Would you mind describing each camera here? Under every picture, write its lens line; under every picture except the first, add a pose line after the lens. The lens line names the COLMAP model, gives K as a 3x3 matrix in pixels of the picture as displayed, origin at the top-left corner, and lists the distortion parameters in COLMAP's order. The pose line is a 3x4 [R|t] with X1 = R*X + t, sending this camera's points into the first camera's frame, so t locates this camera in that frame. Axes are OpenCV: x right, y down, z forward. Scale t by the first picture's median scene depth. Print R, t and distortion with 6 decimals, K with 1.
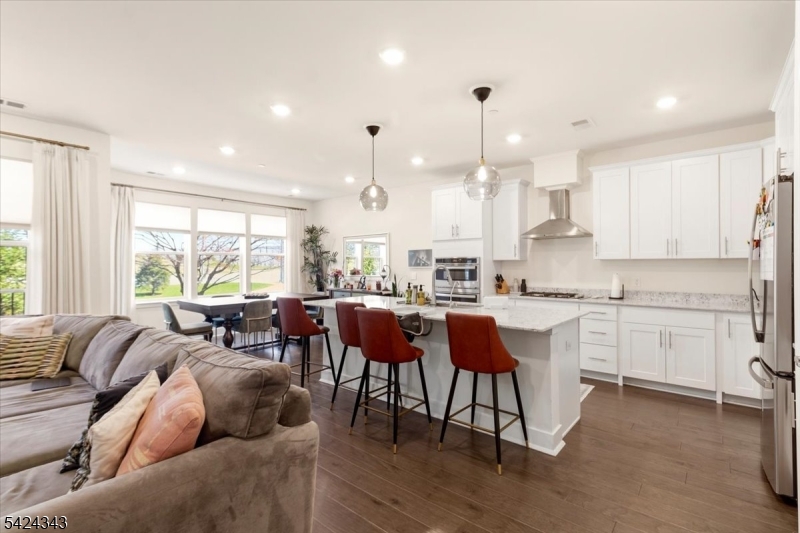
lens RADIAL K [[367.9, 0, 401.0], [0, 367.9, 263.6], [0, 0, 1]] dist [0.003133, 0.001540]
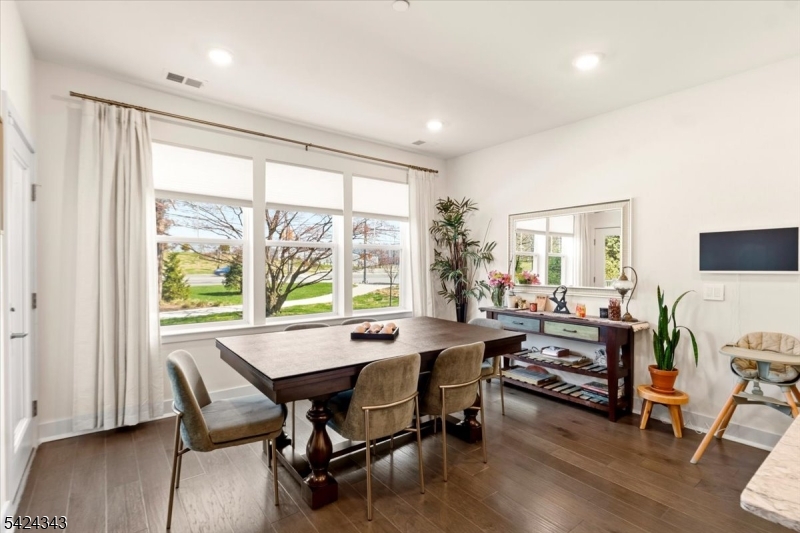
lens RADIAL K [[375.6, 0, 397.0], [0, 375.6, 264.5], [0, 0, 1]] dist [0.019040, -0.000046]
pose [[0.976546, 0.006923, -0.215200, -0.290685], [-0.006536, 0.999975, 0.002514, 0.003335], [0.215212, -0.001048, 0.976567, 0.601134]]
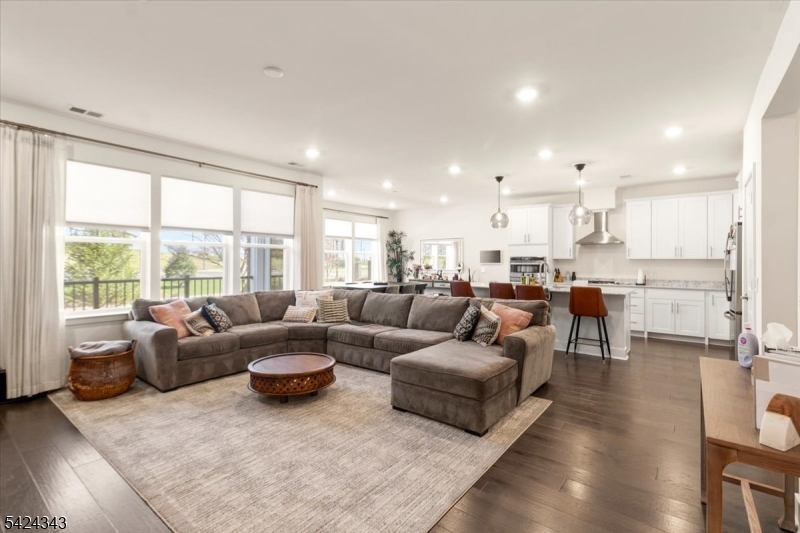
lens RADIAL K [[367.9, 0, 396.6], [0, 367.9, 260.3], [0, 0, 1]] dist [0.003133, 0.001540]
pose [[0.999545, 0.006649, 0.029435, -0.406967], [-0.006691, 0.999977, 0.001335, -0.001108], [-0.029425, -0.001531, 0.999566, -0.431971]]
